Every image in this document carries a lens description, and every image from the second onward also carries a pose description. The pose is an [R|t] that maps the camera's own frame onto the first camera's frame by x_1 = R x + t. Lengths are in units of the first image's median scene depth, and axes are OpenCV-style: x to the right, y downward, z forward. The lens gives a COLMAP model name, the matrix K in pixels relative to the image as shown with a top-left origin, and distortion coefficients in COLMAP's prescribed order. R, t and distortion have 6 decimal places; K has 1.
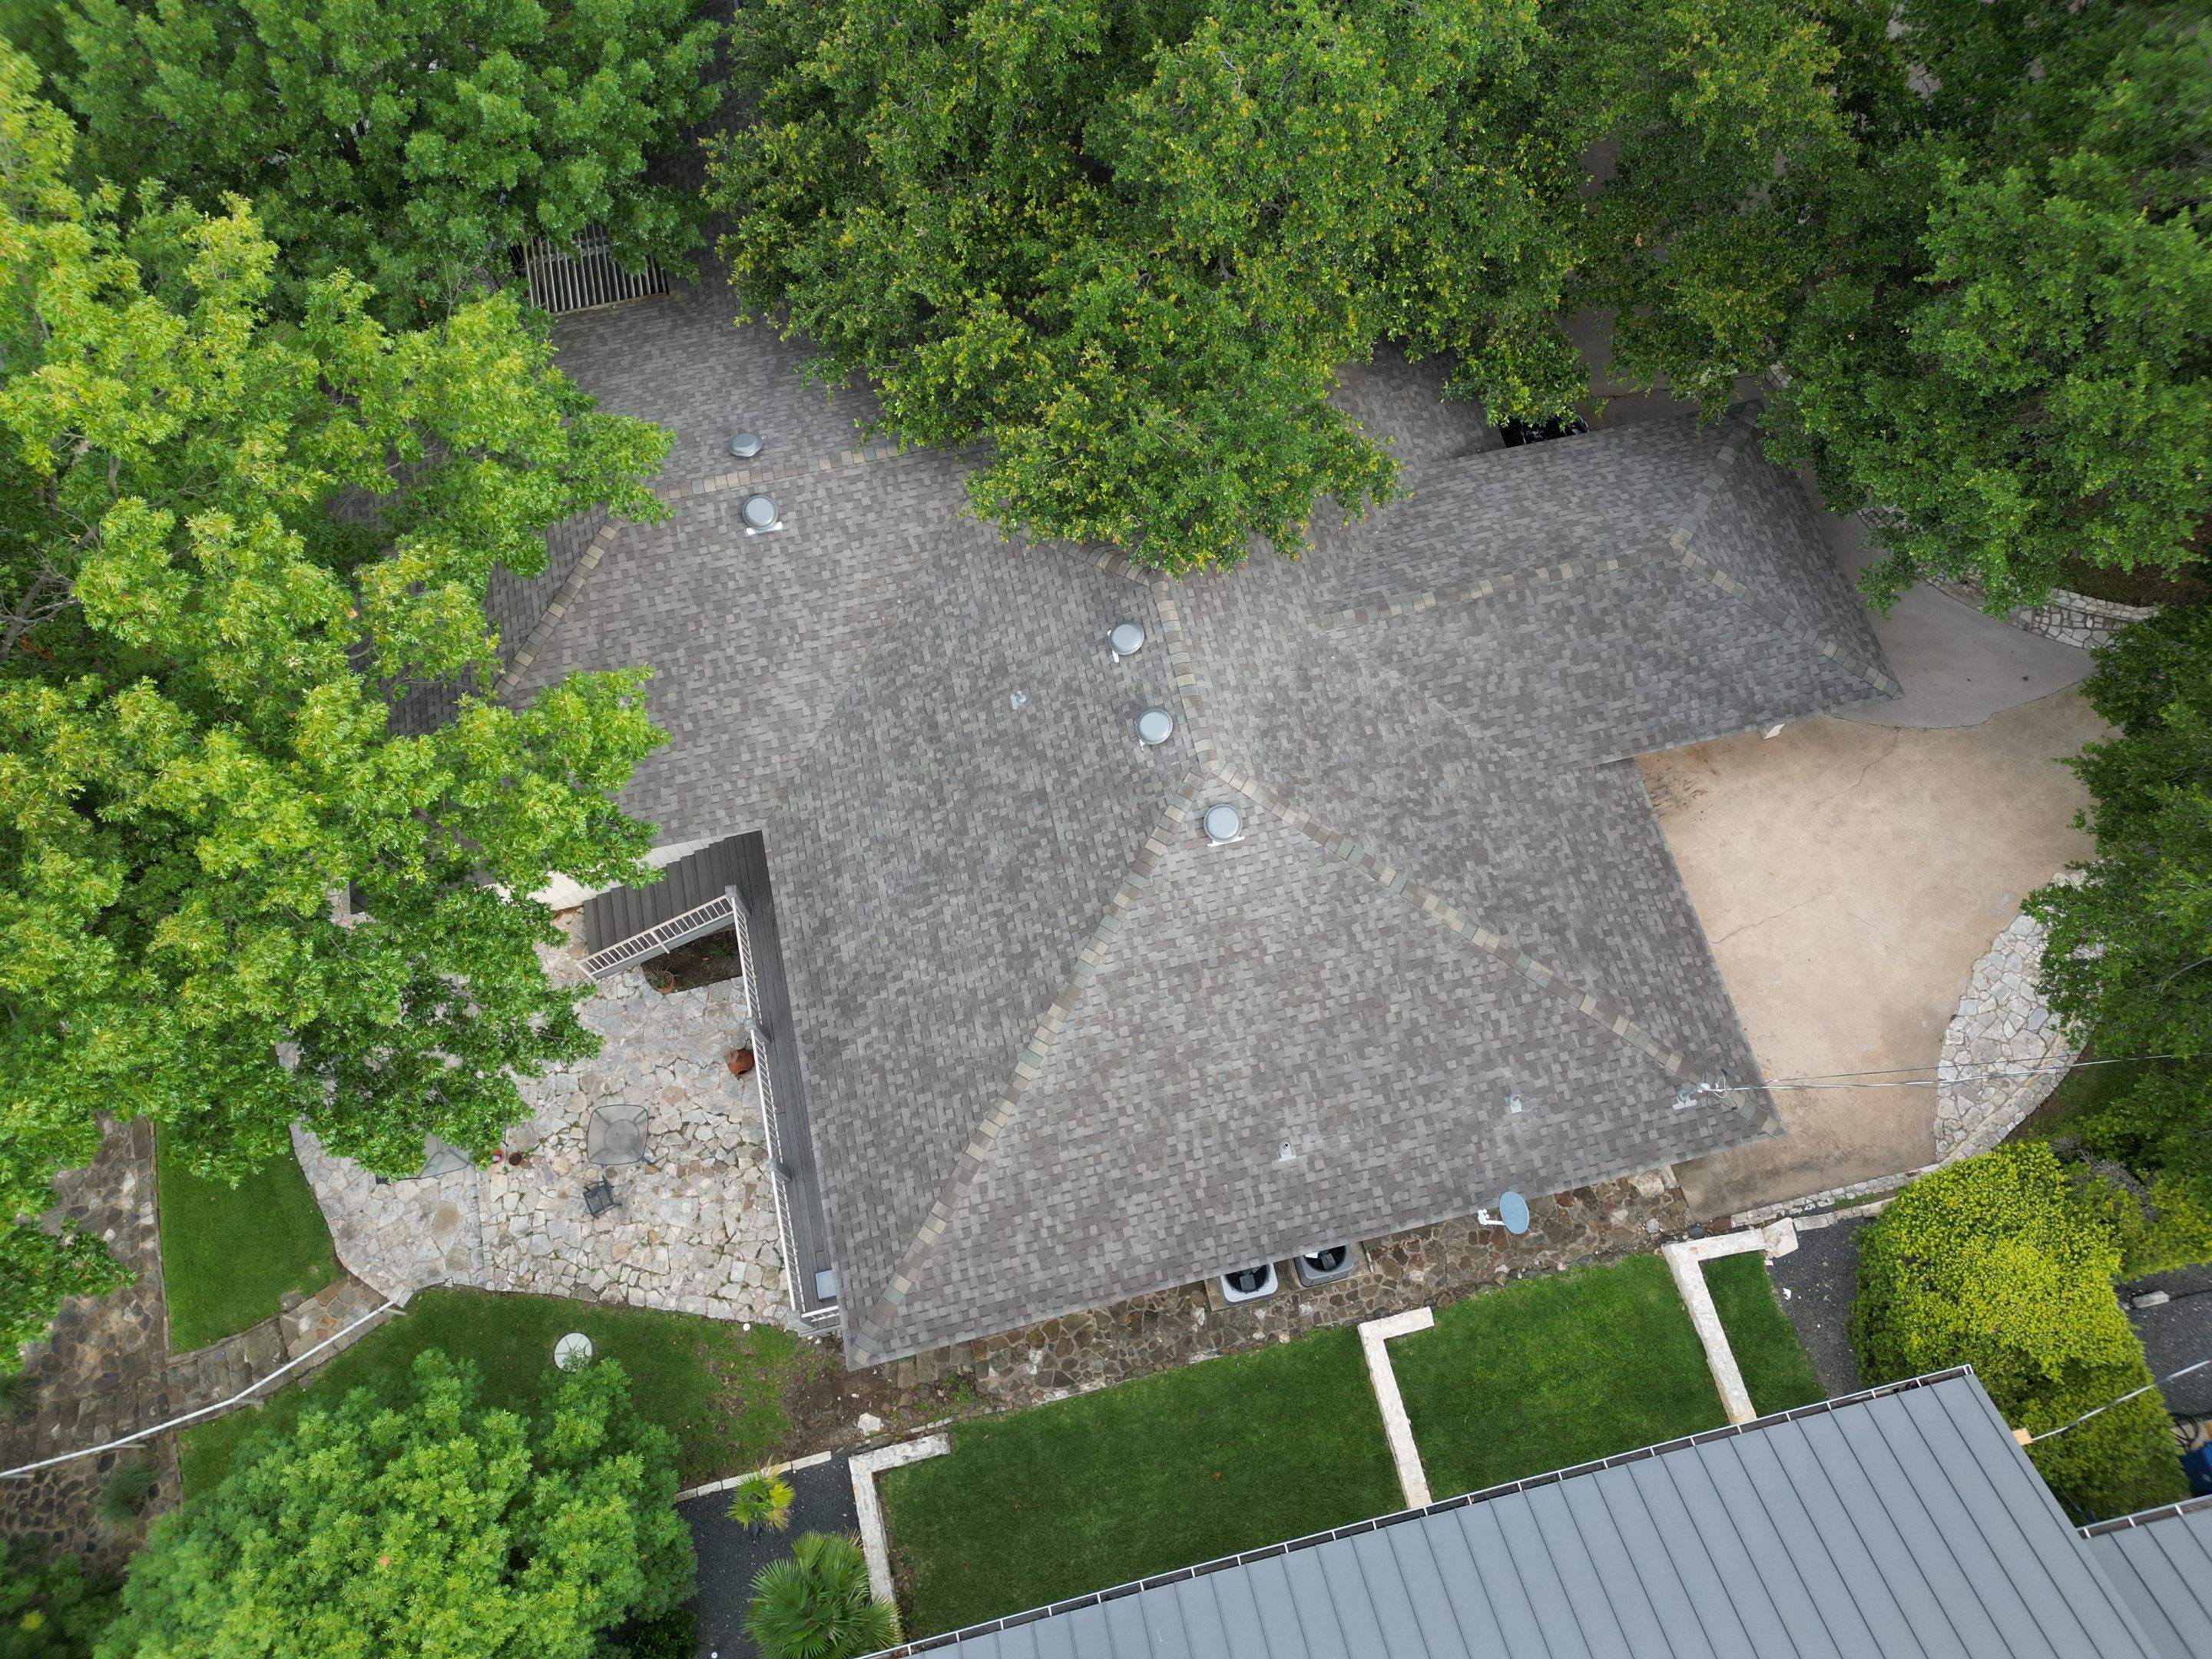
lens RADIAL K [[1543.6, 0, 1102.4], [0, 1543.6, 832.7], [0, 0, 1]] dist [0.059727, -0.053107]
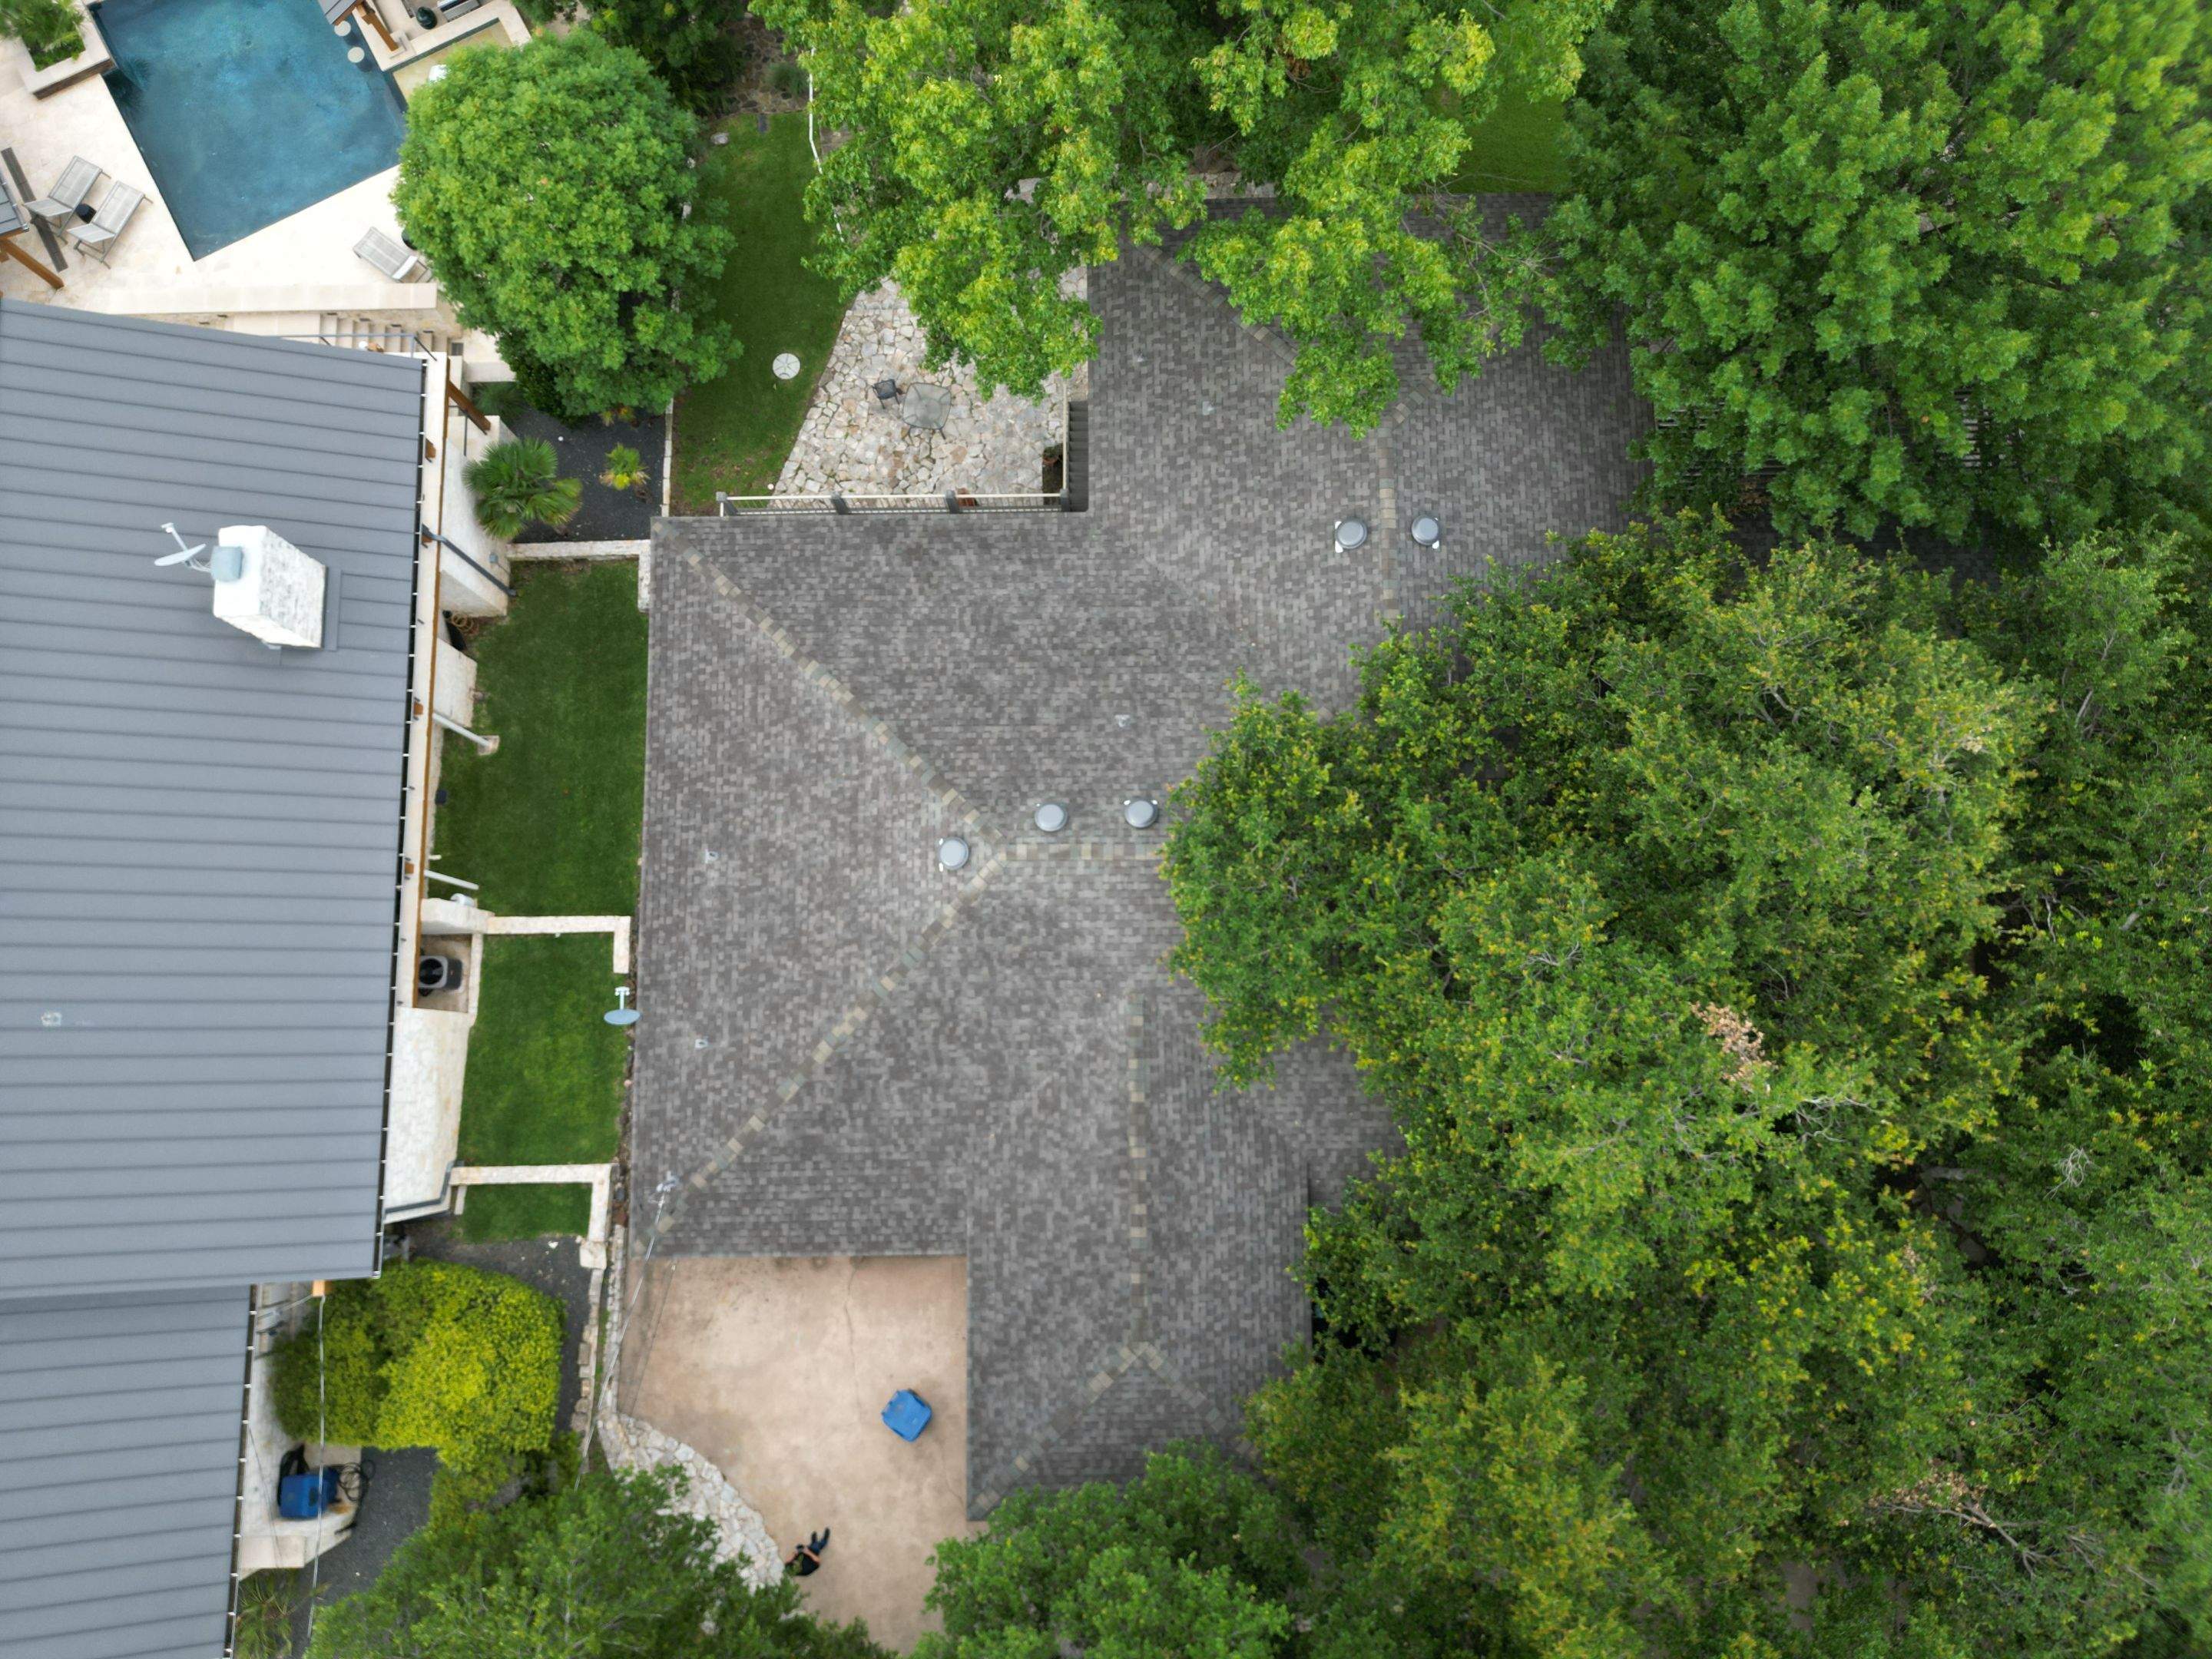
lens RADIAL K [[1543.6, 0, 1098.1], [0, 1543.6, 831.8], [0, 0, 1]] dist [0.059727, -0.053107]
pose [[-0.218128, 0.966666, -0.134079, 0.186723], [-0.897703, -0.144851, 0.416111, -0.567084], [0.382819, 0.211128, 0.899375, -0.031437]]
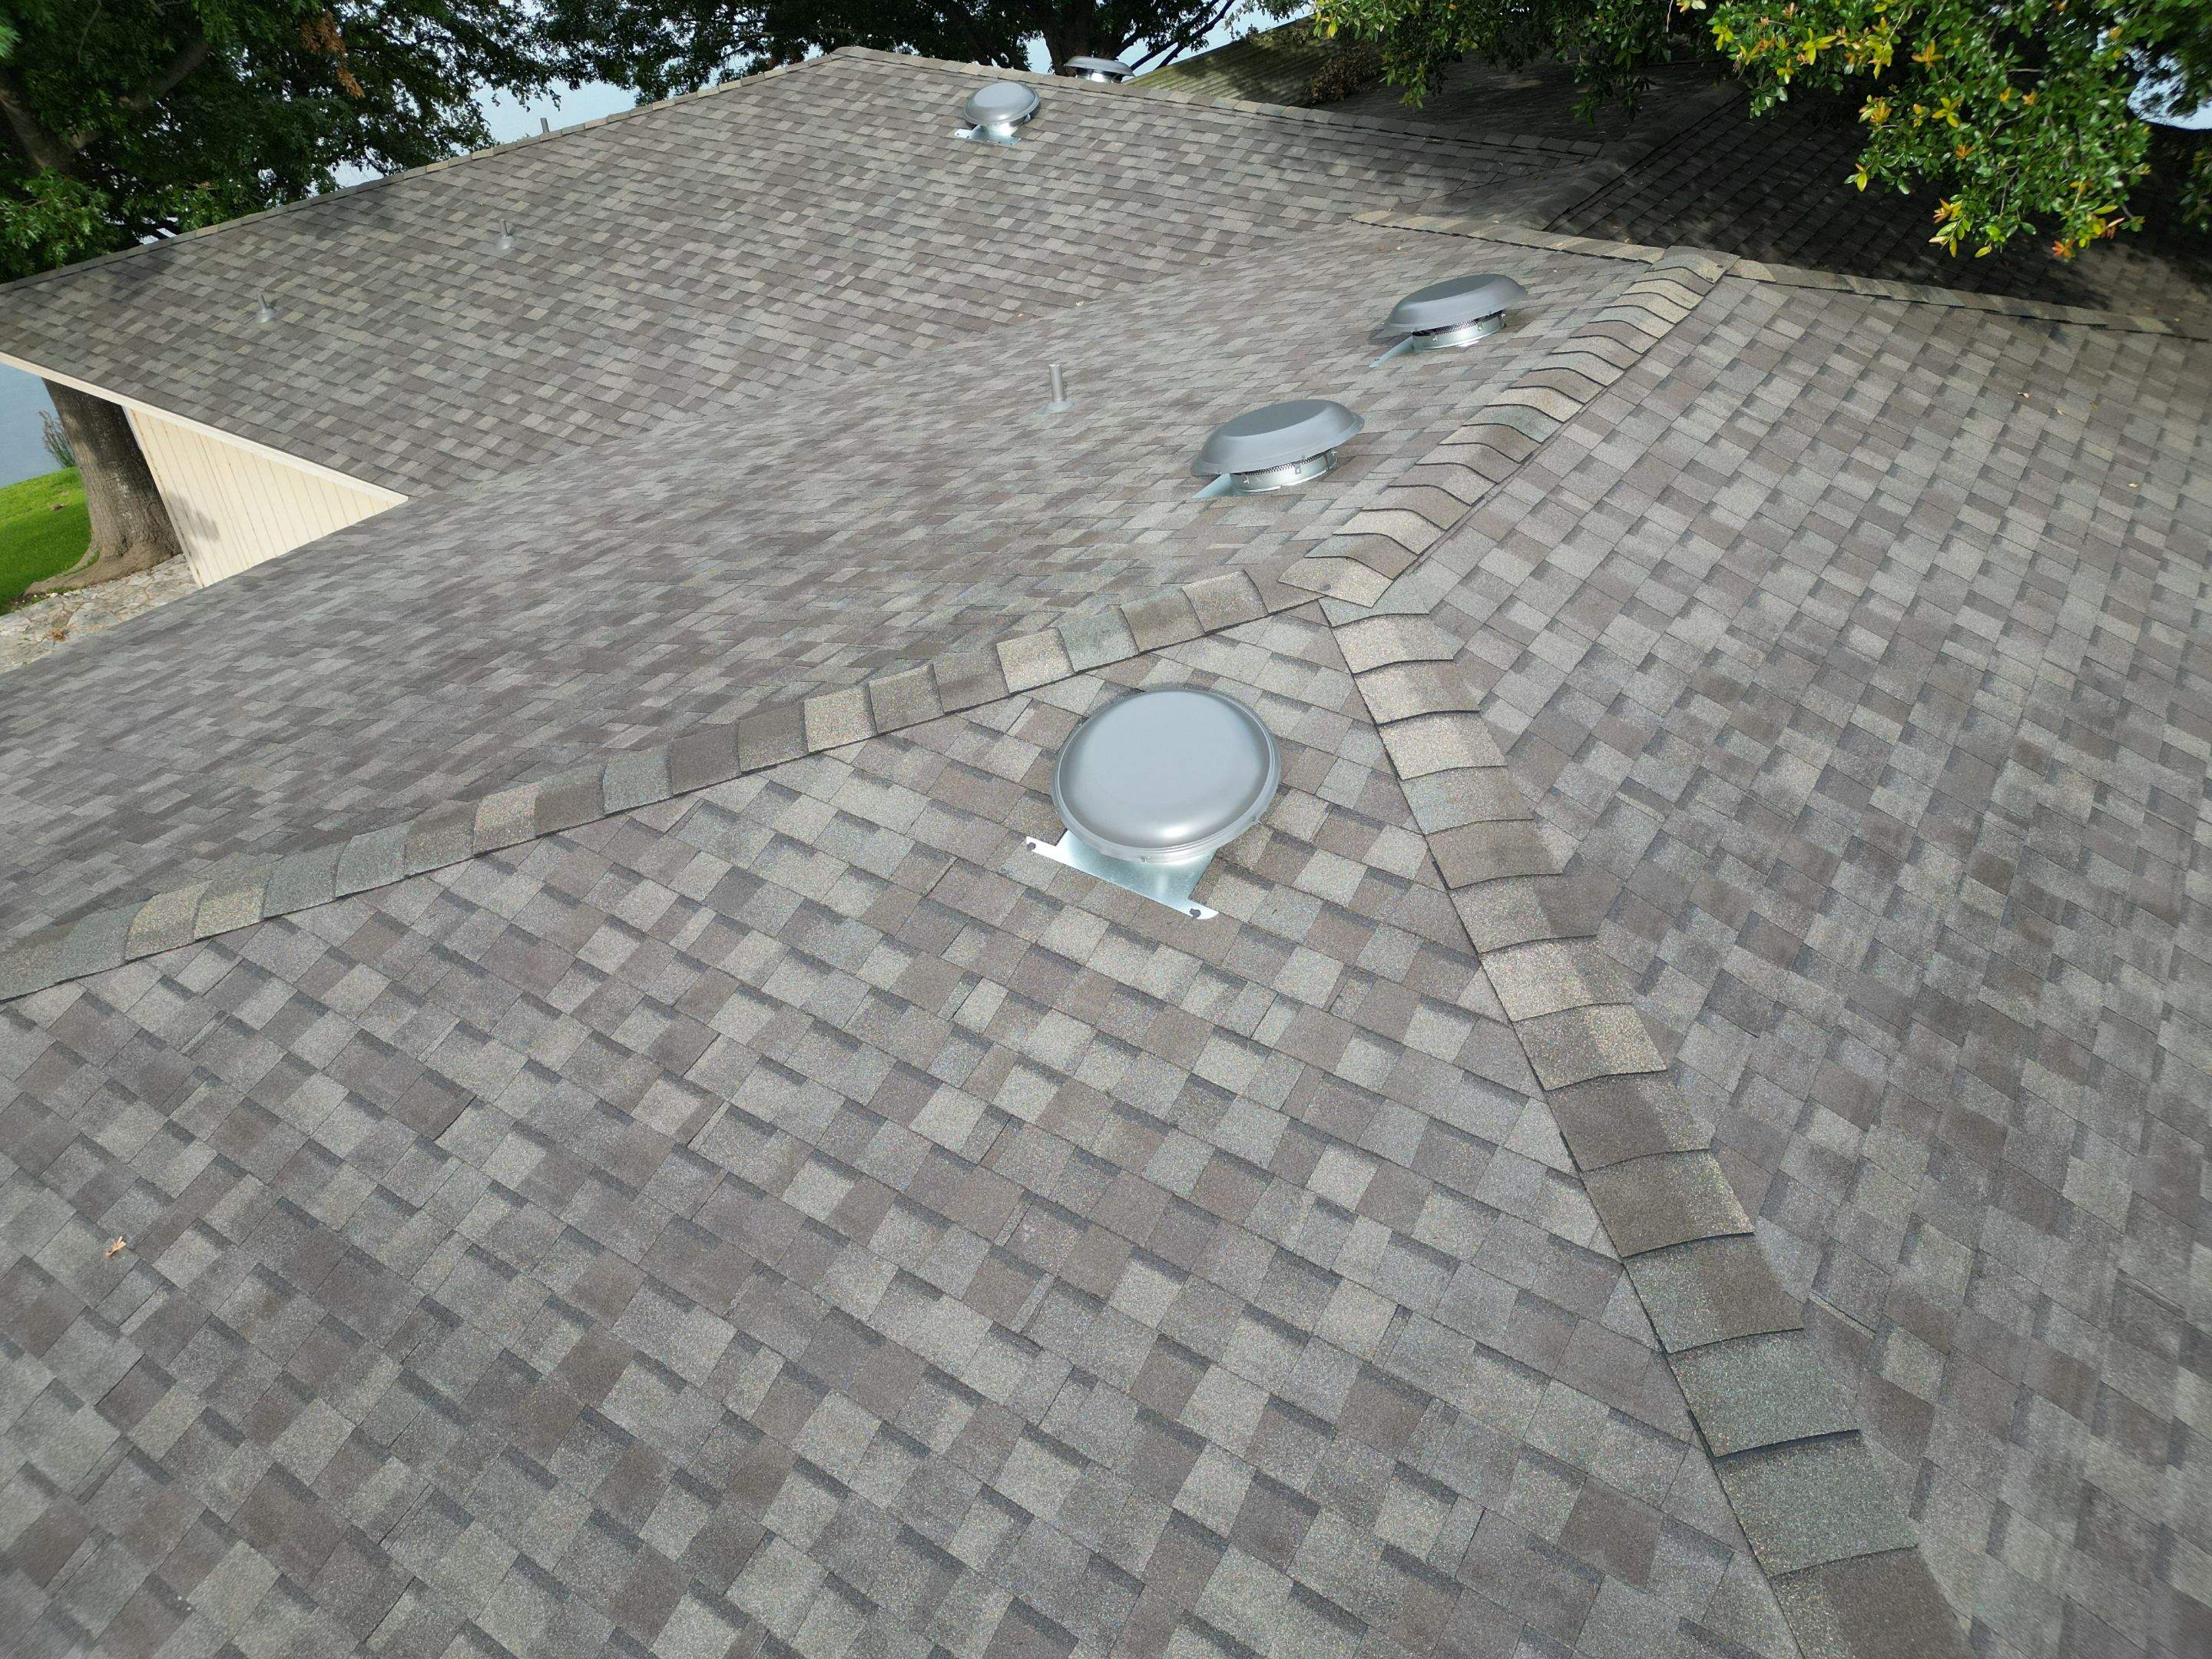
lens RADIAL K [[1543.6, 0, 1105.6], [0, 1543.6, 829.5], [0, 0, 1]] dist [0.059727, -0.053107]
pose [[0.687100, 0.436963, -0.580480, 0.165086], [-0.671324, 0.687375, -0.277200, 0.046713], [0.277882, 0.580154, 0.765639, 0.823381]]
